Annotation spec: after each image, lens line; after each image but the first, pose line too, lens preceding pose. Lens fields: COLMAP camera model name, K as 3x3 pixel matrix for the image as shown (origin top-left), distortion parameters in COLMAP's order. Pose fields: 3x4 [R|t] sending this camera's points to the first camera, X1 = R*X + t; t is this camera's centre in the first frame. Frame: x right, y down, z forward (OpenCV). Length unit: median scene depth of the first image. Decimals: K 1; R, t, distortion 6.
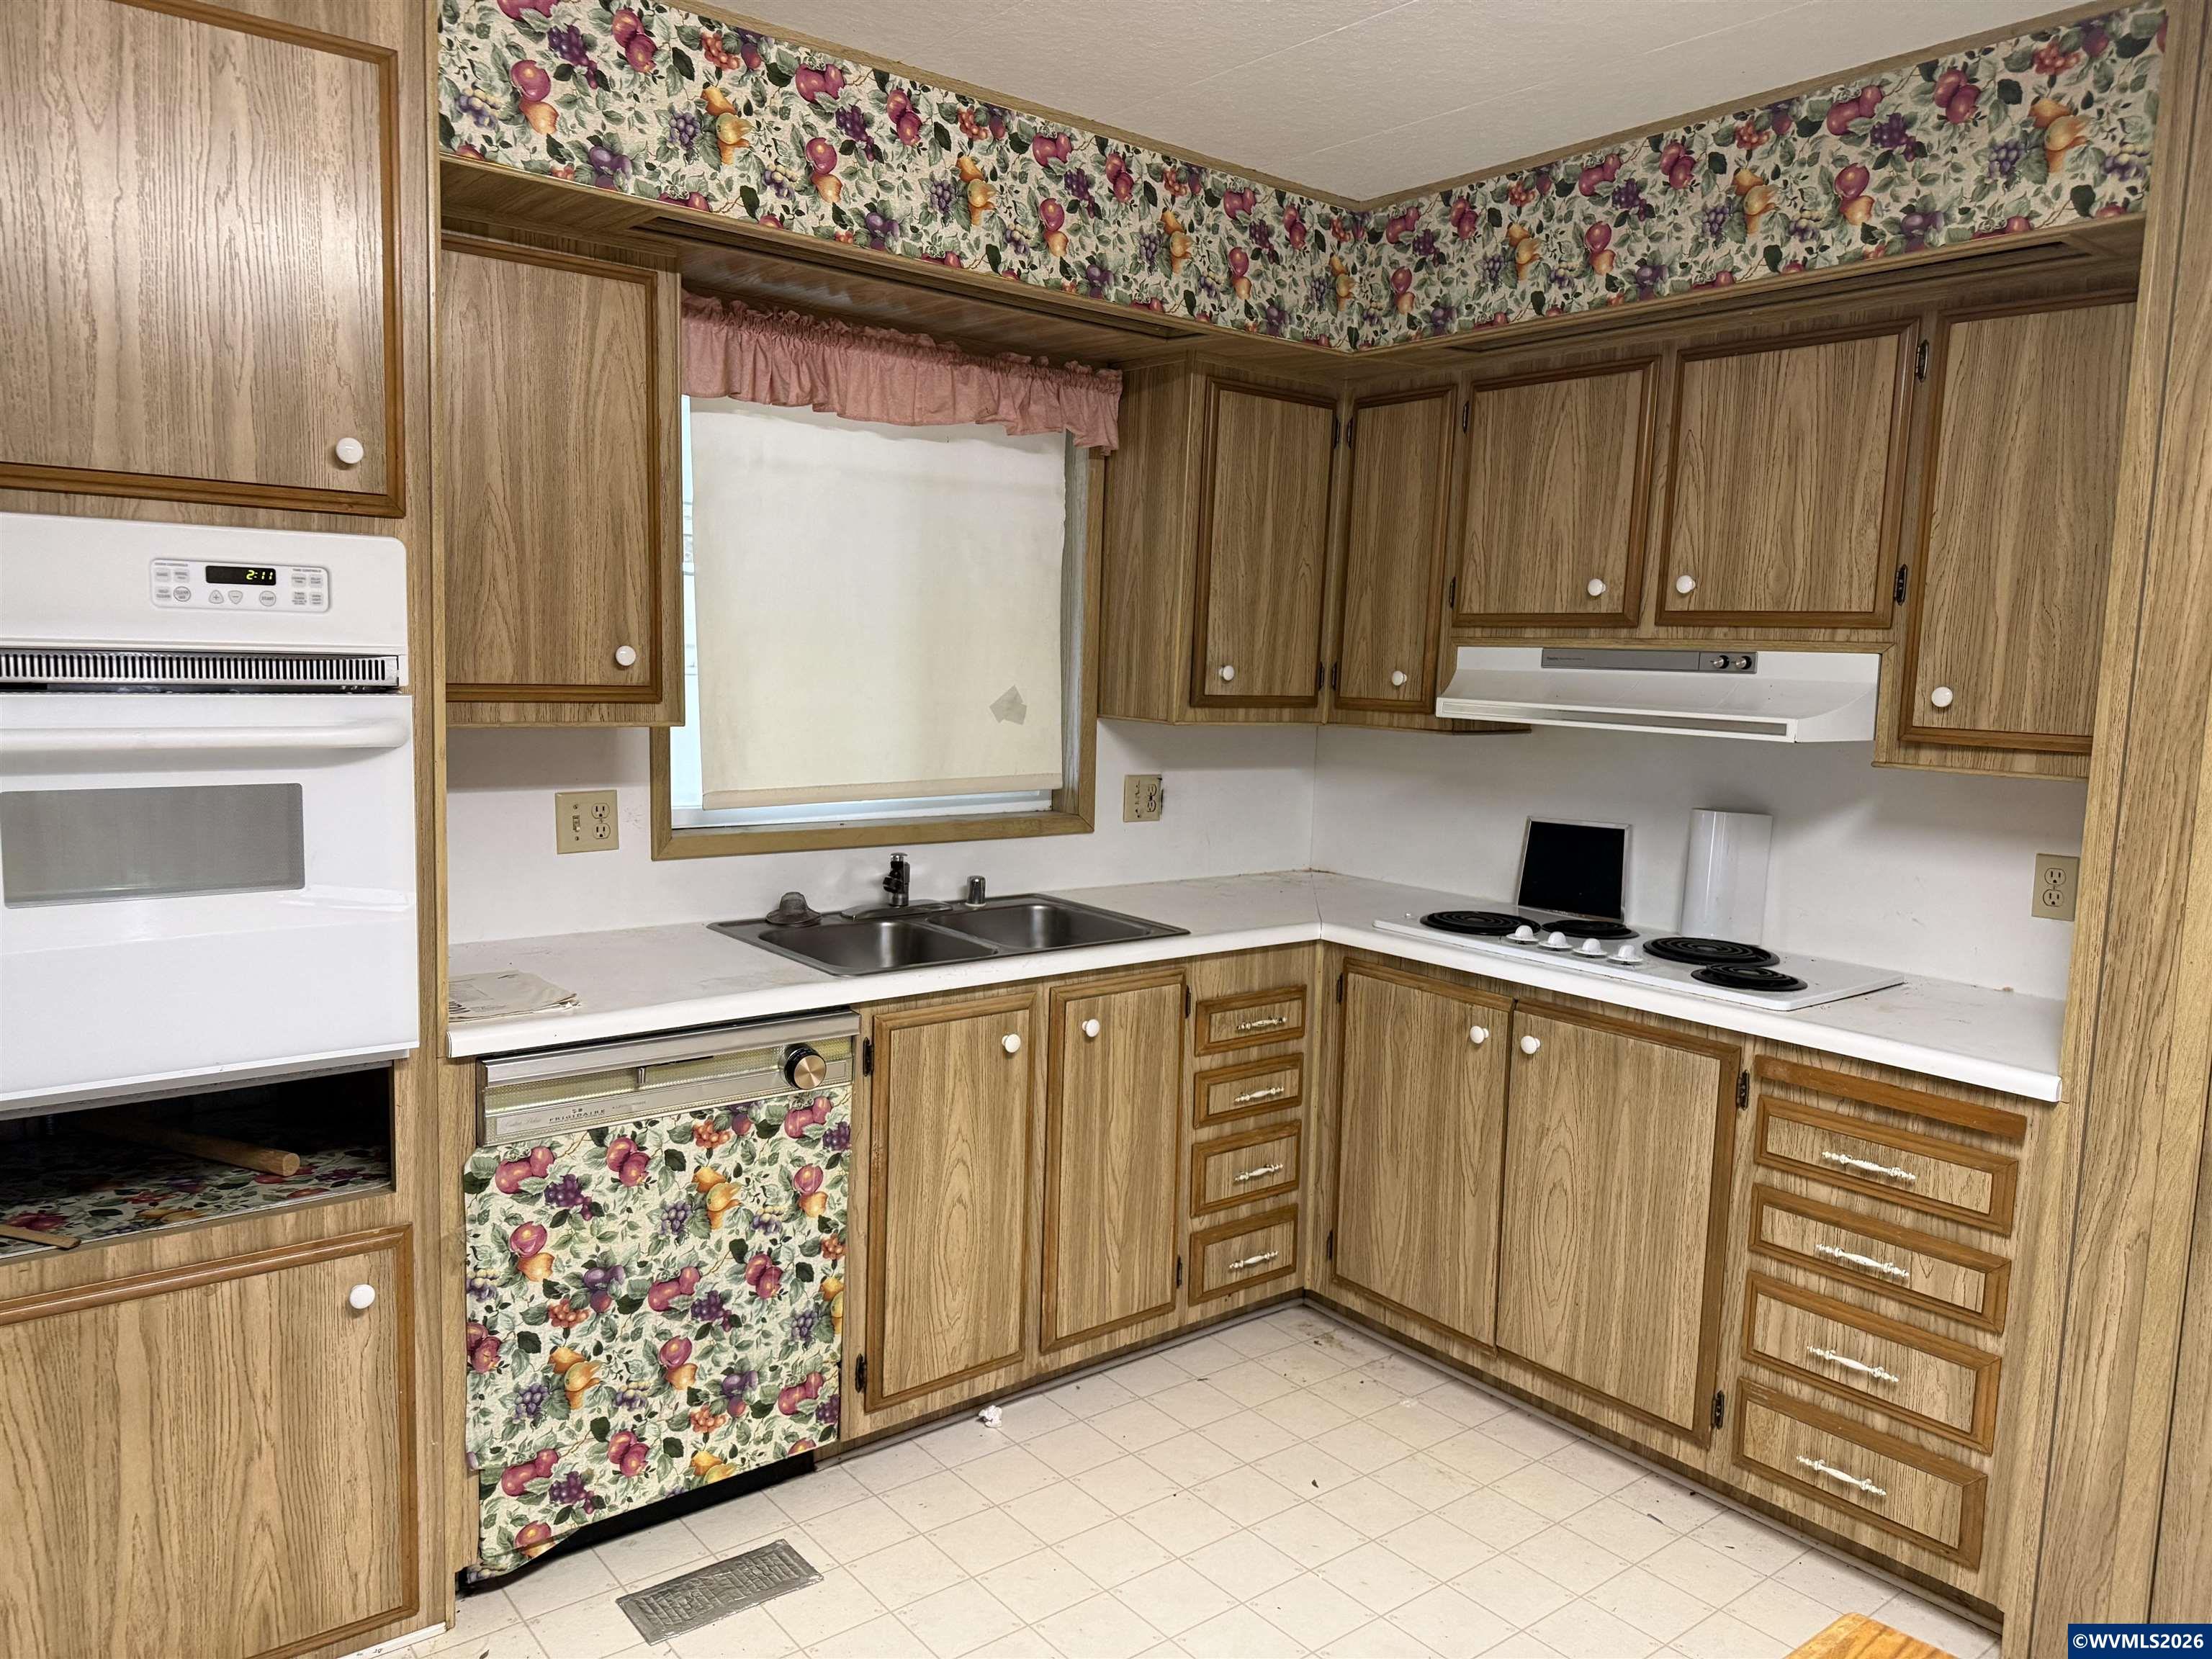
lens RADIAL K [[1561.9, 0, 1108.8], [0, 1561.9, 837.4], [0, 0, 1]] dist [0.116765, -0.198967]
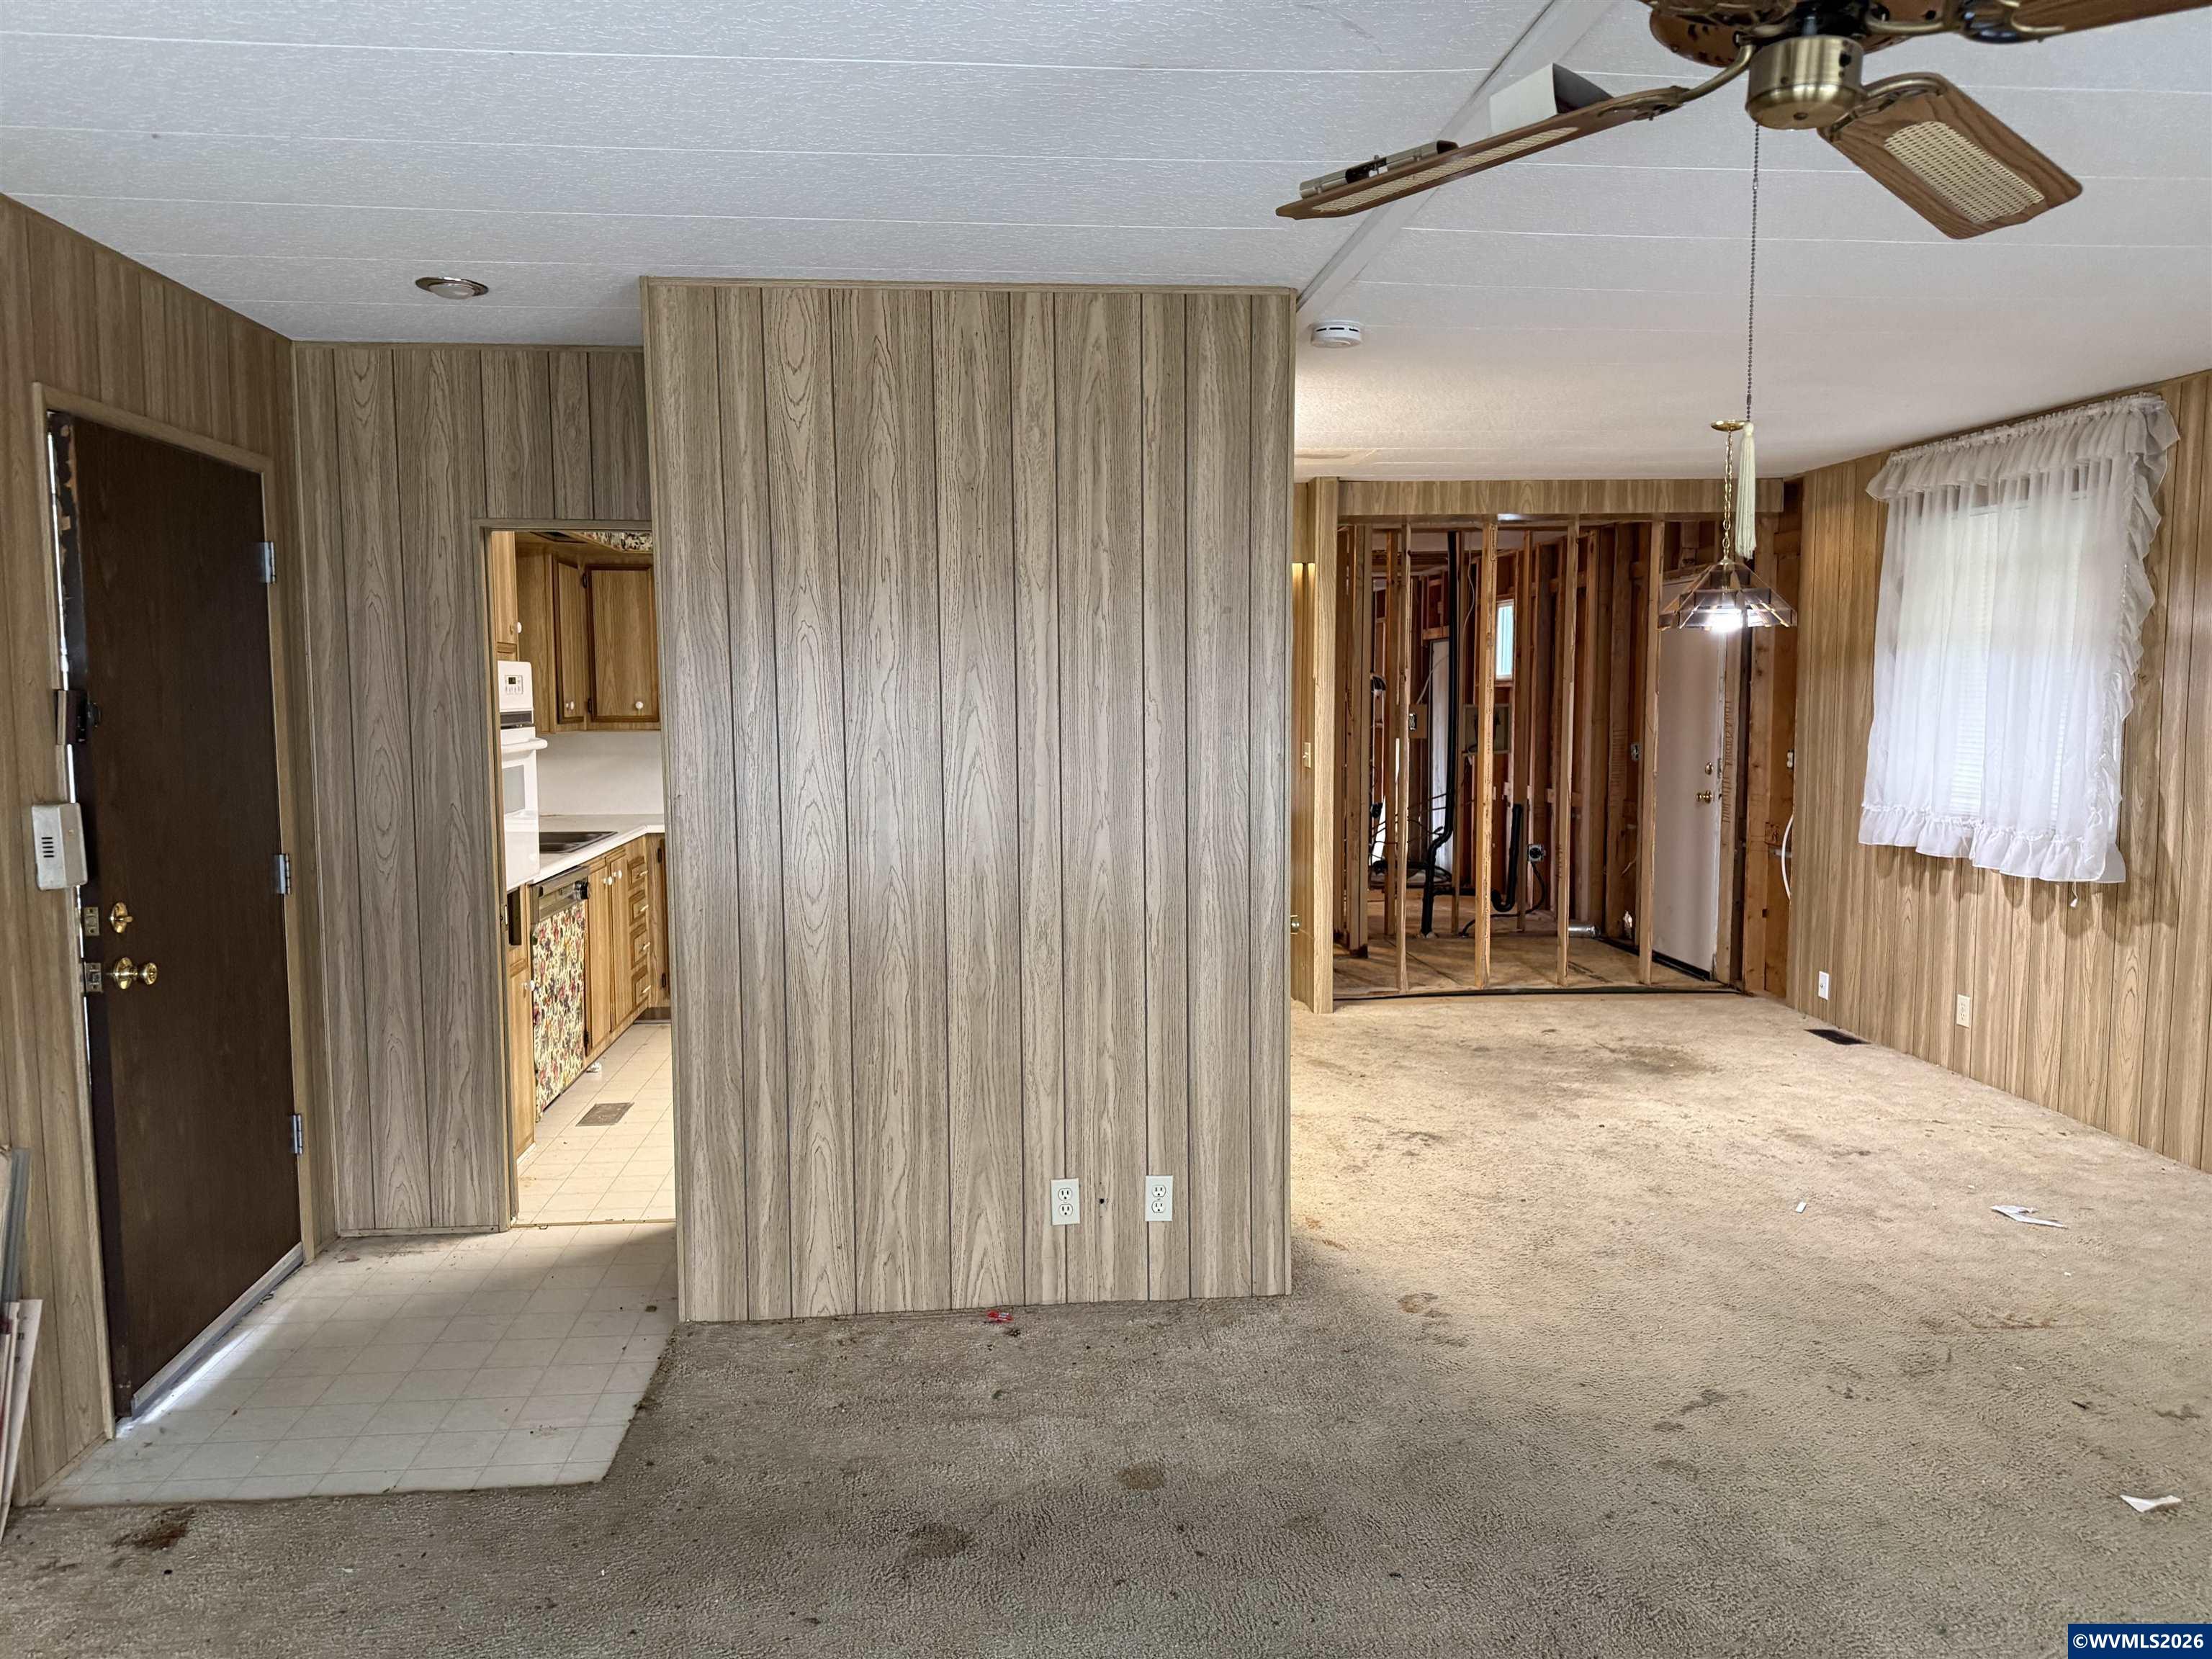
lens RADIAL K [[1561.9, 0, 1108.8], [0, 1561.9, 837.4], [0, 0, 1]] dist [0.116765, -0.198967]
pose [[0.555956, -0.116071, 0.823068, -1.534081], [0.125331, 0.990587, 0.055038, 0.041807], [-0.821709, 0.072557, 0.565270, -0.835487]]
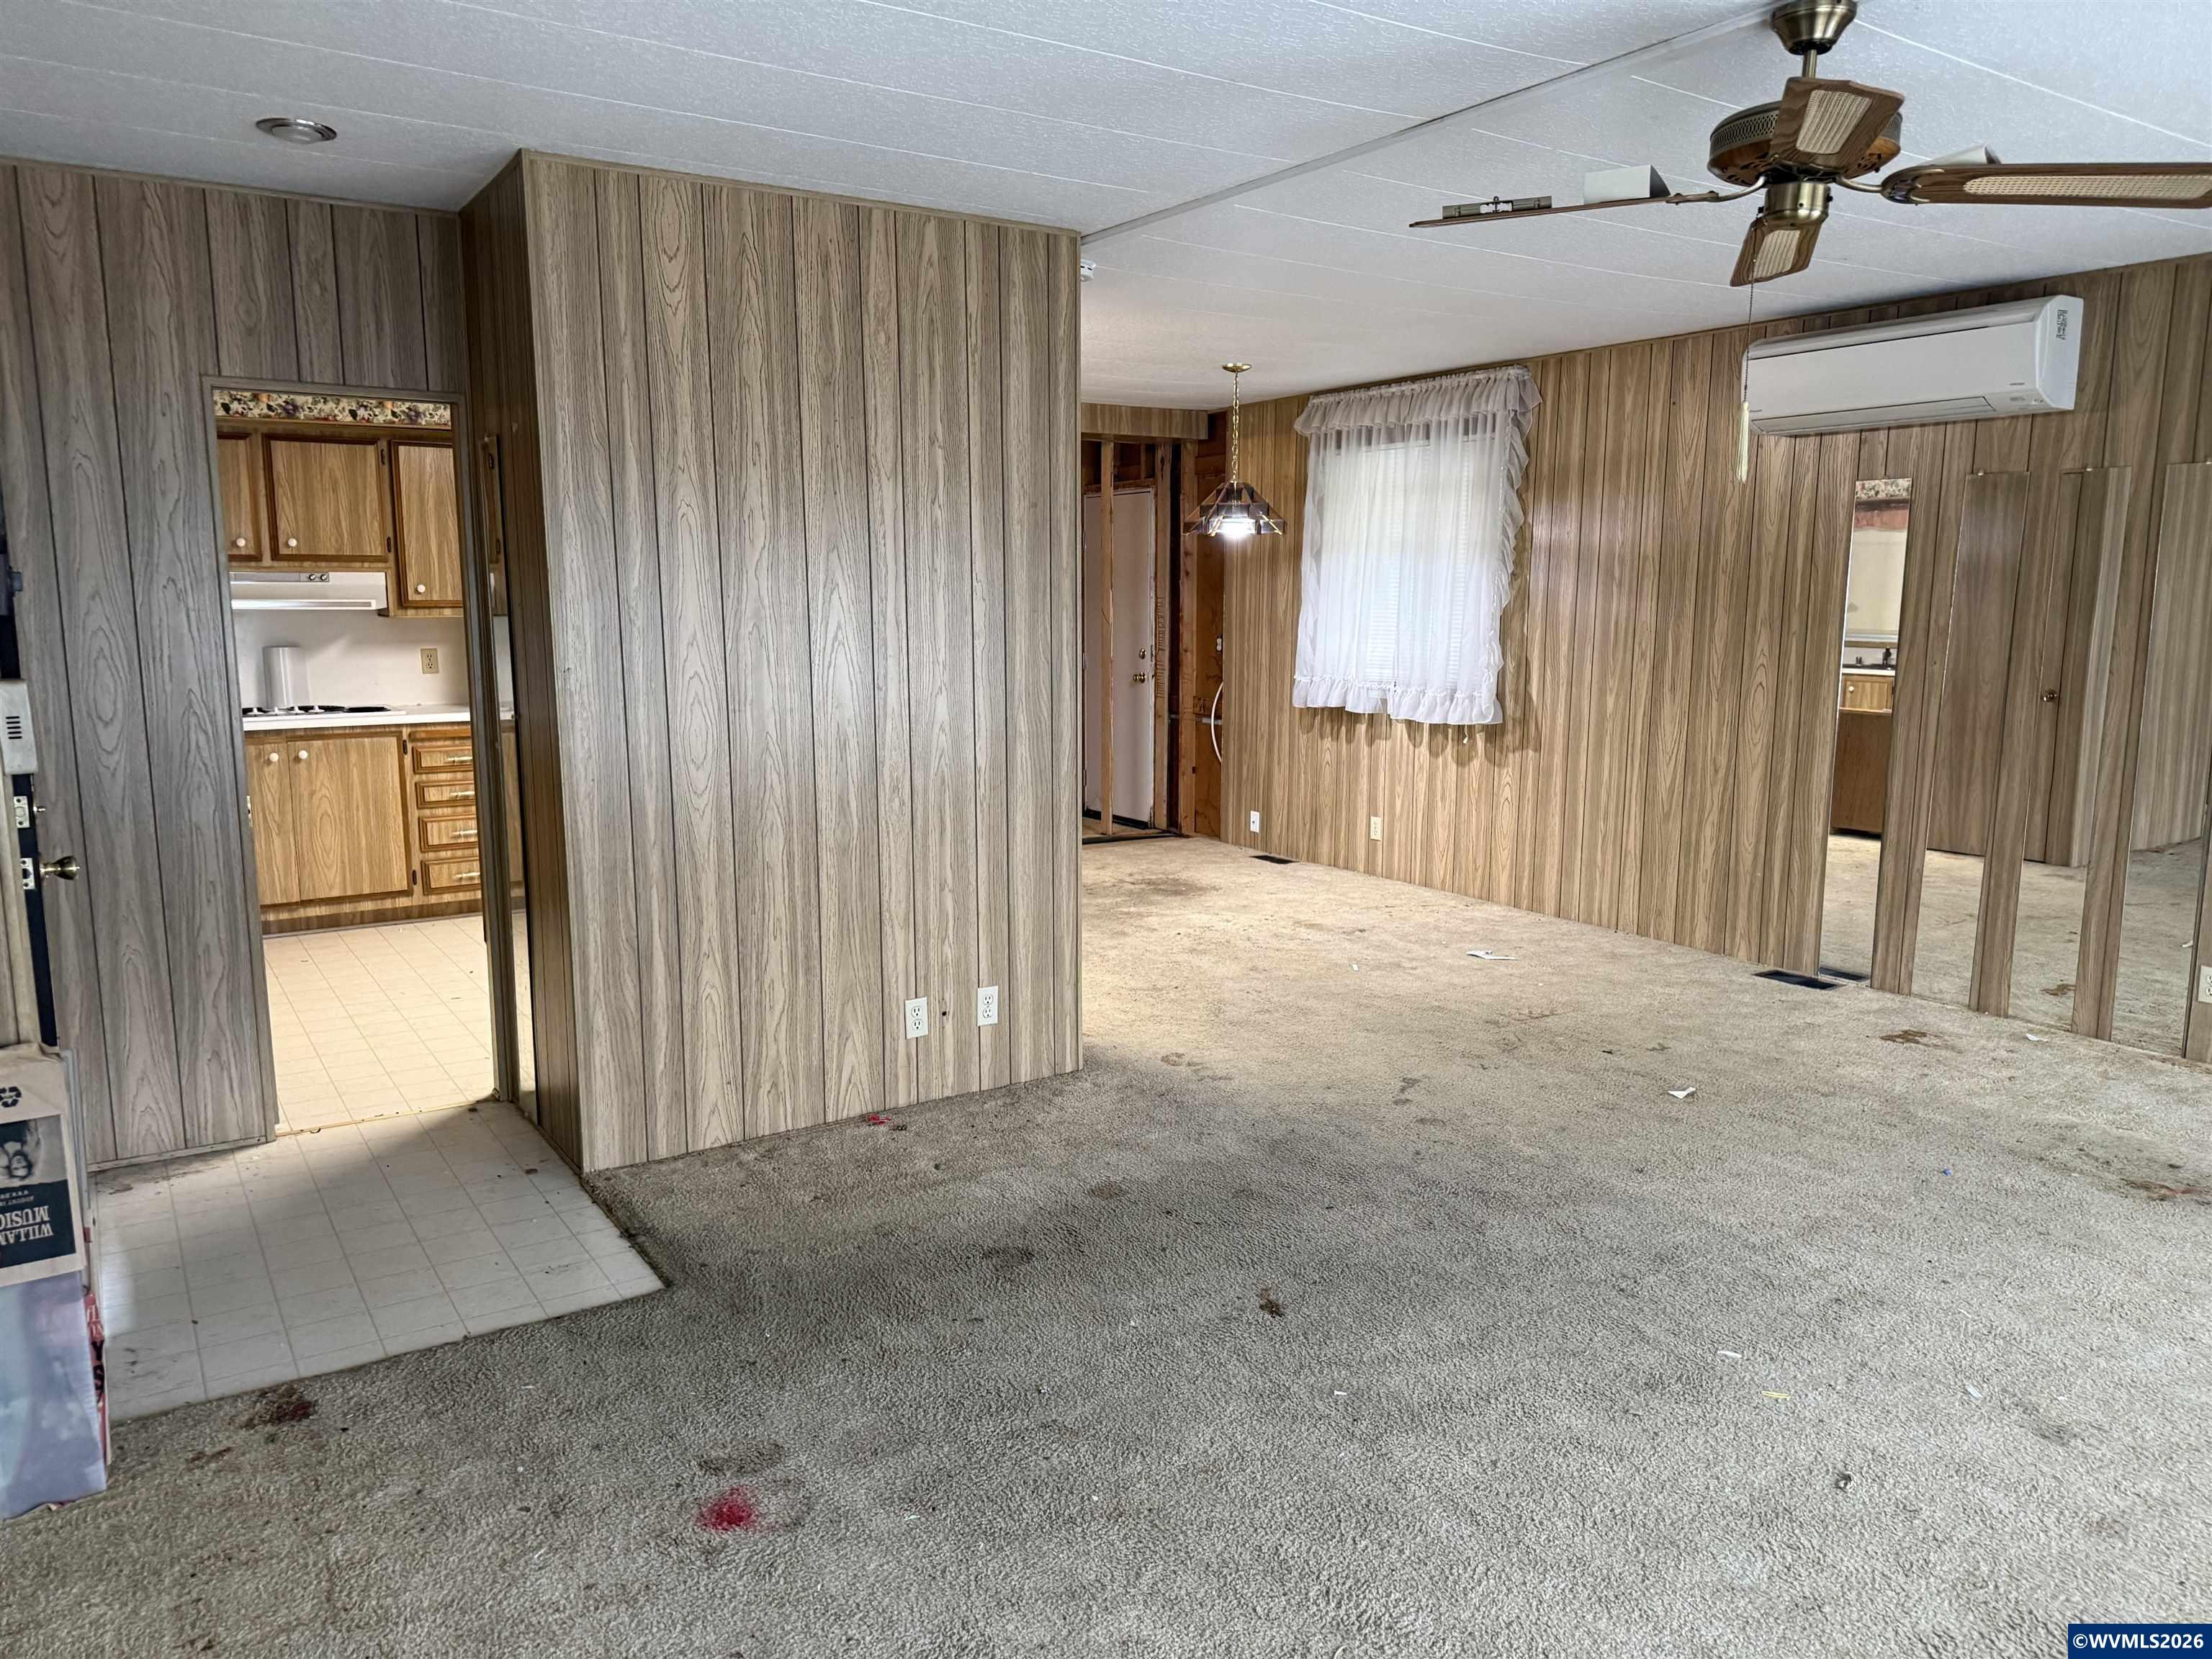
lens RADIAL K [[1558.0, 0, 1105.3], [0, 1558.0, 863.6], [0, 0, 1]] dist [0.096339, -0.140998]
pose [[0.087691, -0.204756, 0.974877, -1.980448], [0.122996, 0.973384, 0.193379, -0.010187], [-0.988525, 0.102949, 0.110541, -0.365415]]
